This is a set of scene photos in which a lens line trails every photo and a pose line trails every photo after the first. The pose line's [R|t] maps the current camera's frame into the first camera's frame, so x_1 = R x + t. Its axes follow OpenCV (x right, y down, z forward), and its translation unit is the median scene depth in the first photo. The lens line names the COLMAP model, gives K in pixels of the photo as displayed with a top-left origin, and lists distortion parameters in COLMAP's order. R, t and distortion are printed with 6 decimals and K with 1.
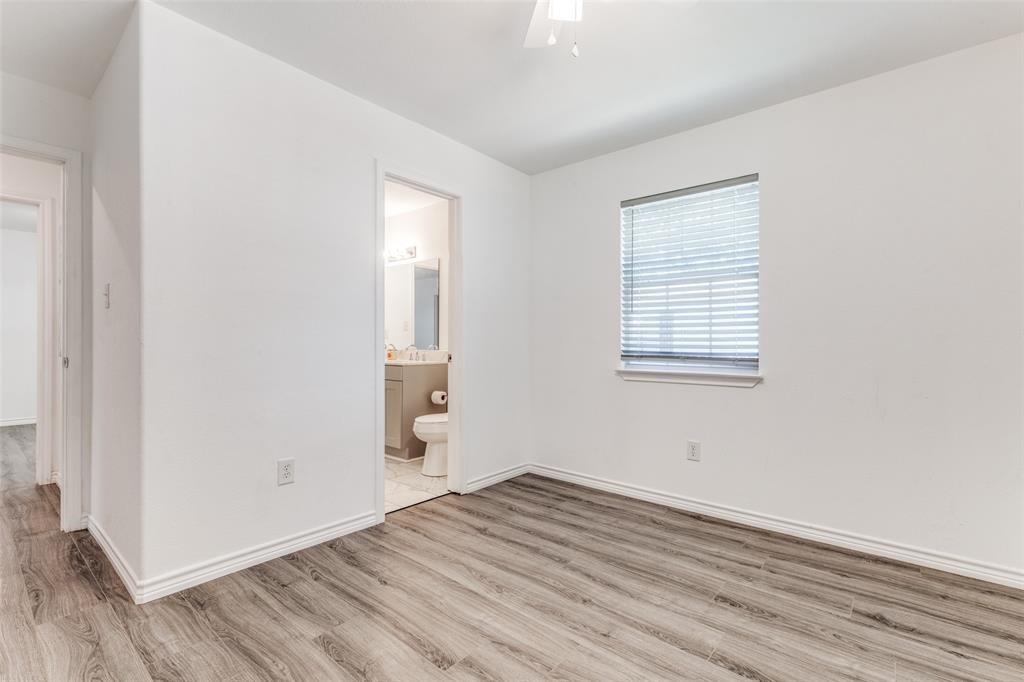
lens RADIAL K [[478.5, 0, 512.0], [0, 478.5, 341.0], [0, 0, 1]] dist [0.000468, -0.000138]
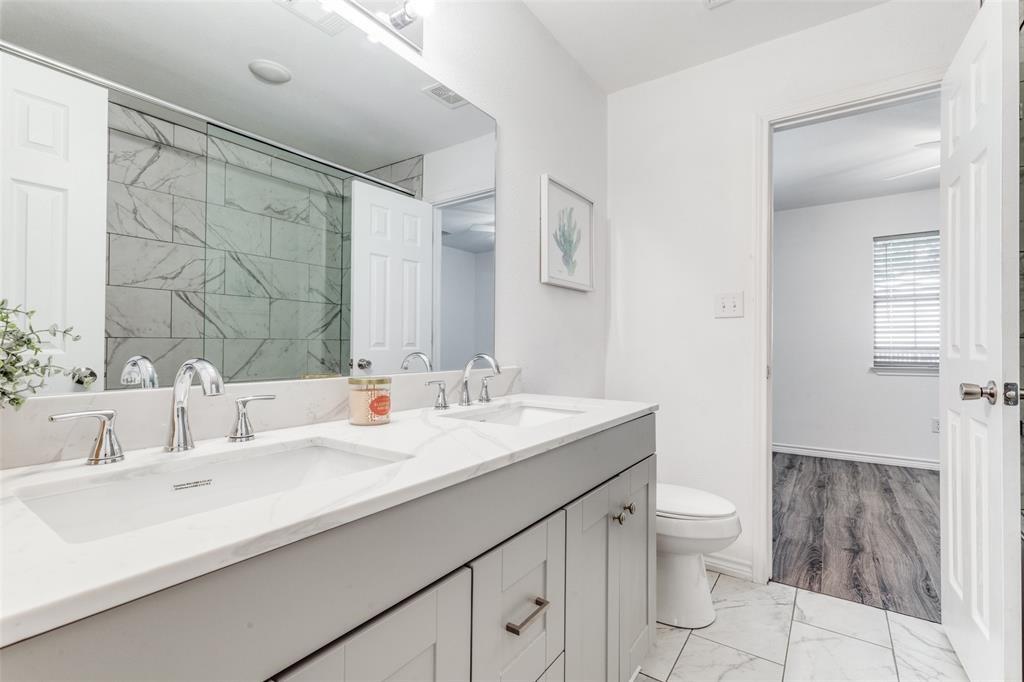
lens RADIAL K [[479.2, 0, 537.2], [0, 479.2, 340.6], [0, 0, 1]] dist [0.003868, -0.000032]
pose [[-0.140311, -0.001668, 0.990106, -1.042990], [-0.004829, 0.999988, 0.001000, 0.007016], [-0.990096, -0.004641, -0.140317, 2.064728]]
